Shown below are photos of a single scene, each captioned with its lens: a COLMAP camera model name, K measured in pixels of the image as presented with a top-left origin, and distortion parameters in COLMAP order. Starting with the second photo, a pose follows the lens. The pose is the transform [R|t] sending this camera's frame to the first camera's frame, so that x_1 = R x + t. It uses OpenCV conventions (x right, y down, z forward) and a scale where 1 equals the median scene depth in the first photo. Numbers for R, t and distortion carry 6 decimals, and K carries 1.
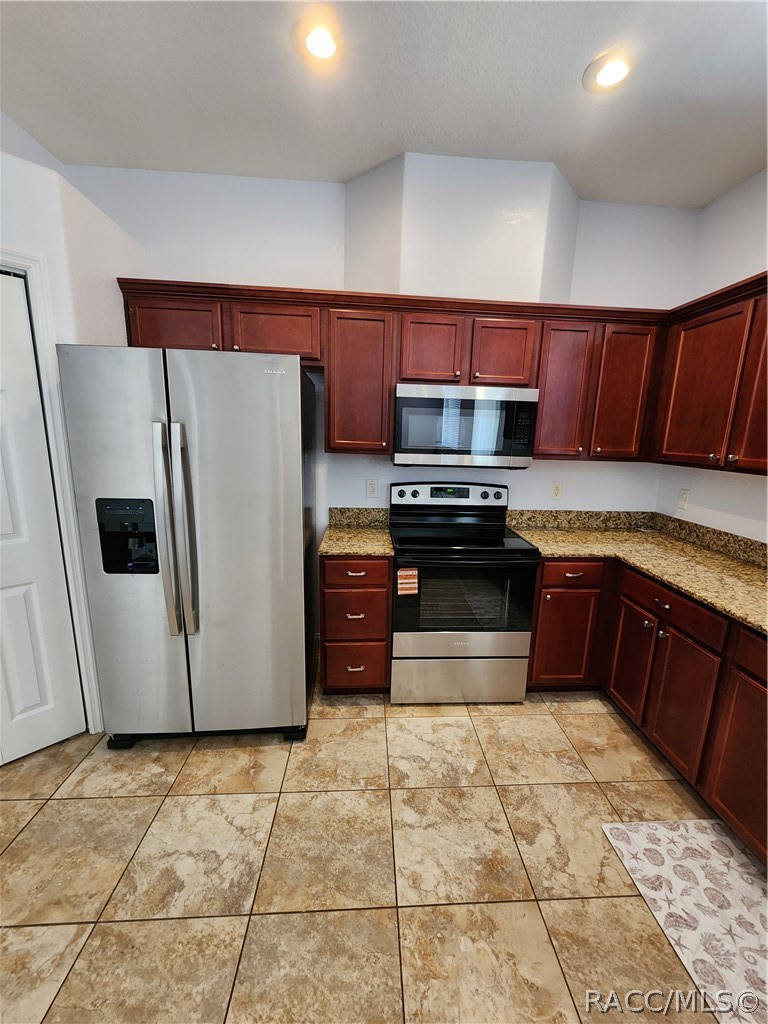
lens RADIAL K [[418.5, 0, 395.6], [0, 418.5, 519.5], [0, 0, 1]] dist [-0.007802, 0.004900]
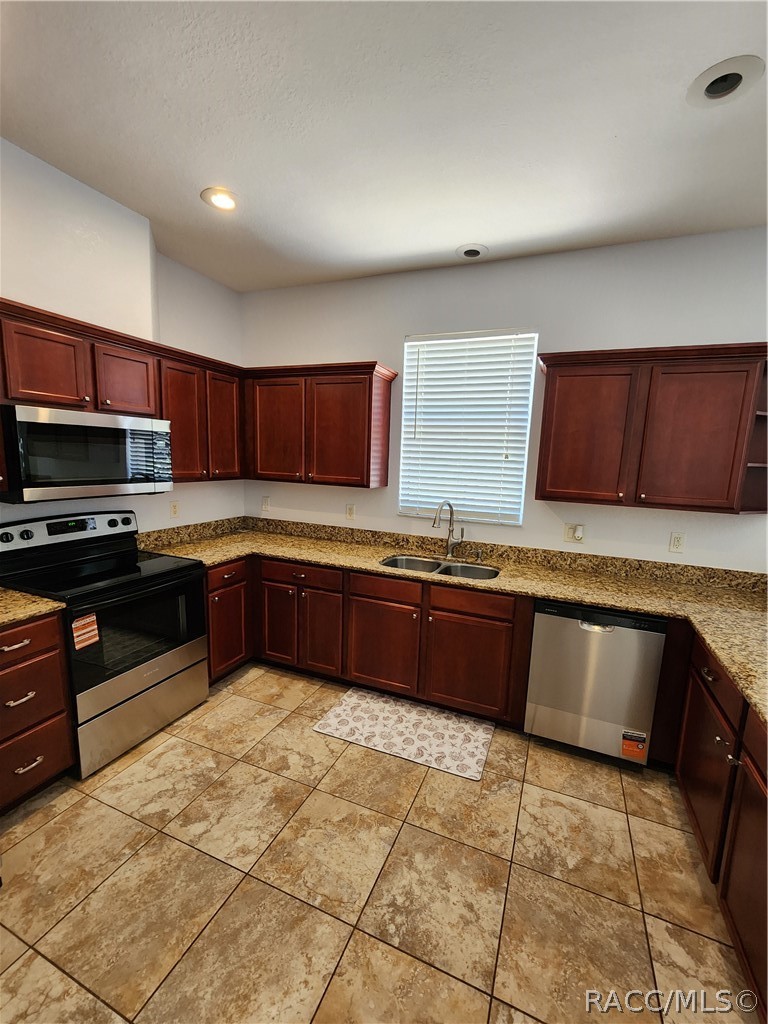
lens RADIAL K [[418.5, 0, 395.6], [0, 418.5, 519.5], [0, 0, 1]] dist [-0.007802, 0.004900]
pose [[0.443653, -0.146192, 0.884195, -0.430209], [0.158569, 0.983844, 0.083105, -0.054438], [-0.882059, 0.103336, 0.459667, -0.010703]]
